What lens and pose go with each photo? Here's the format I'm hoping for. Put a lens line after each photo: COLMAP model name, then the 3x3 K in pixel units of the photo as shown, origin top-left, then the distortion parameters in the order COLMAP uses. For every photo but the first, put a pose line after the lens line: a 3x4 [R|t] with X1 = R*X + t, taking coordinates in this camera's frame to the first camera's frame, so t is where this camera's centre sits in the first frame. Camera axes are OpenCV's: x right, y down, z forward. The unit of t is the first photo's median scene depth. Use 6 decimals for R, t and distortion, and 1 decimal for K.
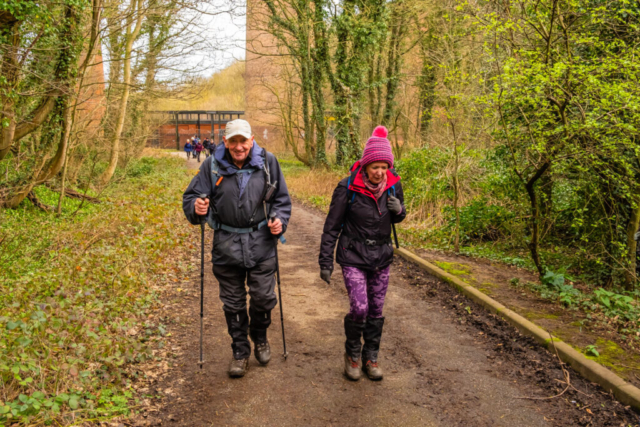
lens RADIAL K [[610.7, 0, 319.7], [0, 610.7, 212.8], [0, 0, 1]] dist [0.005573, 0.000000]
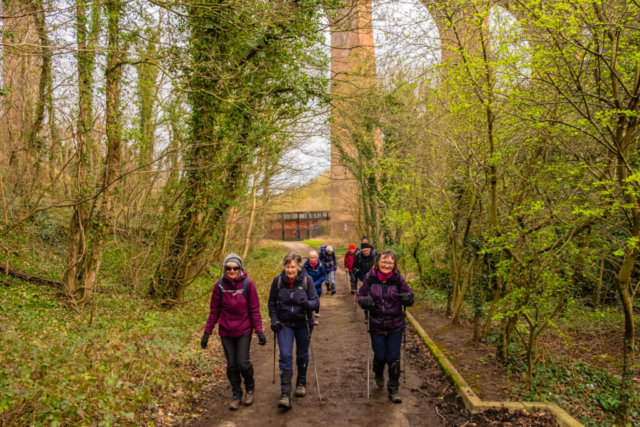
lens RADIAL K [[502.8, 0, 319.8], [0, 502.8, 215.7], [0, 0, 1]] dist [-0.023315, 0.004590]
pose [[0.987672, -0.031141, -0.153406, 0.037920], [0.008652, 0.989374, -0.145135, 0.011536], [0.156295, 0.142018, 0.977447, -0.158690]]
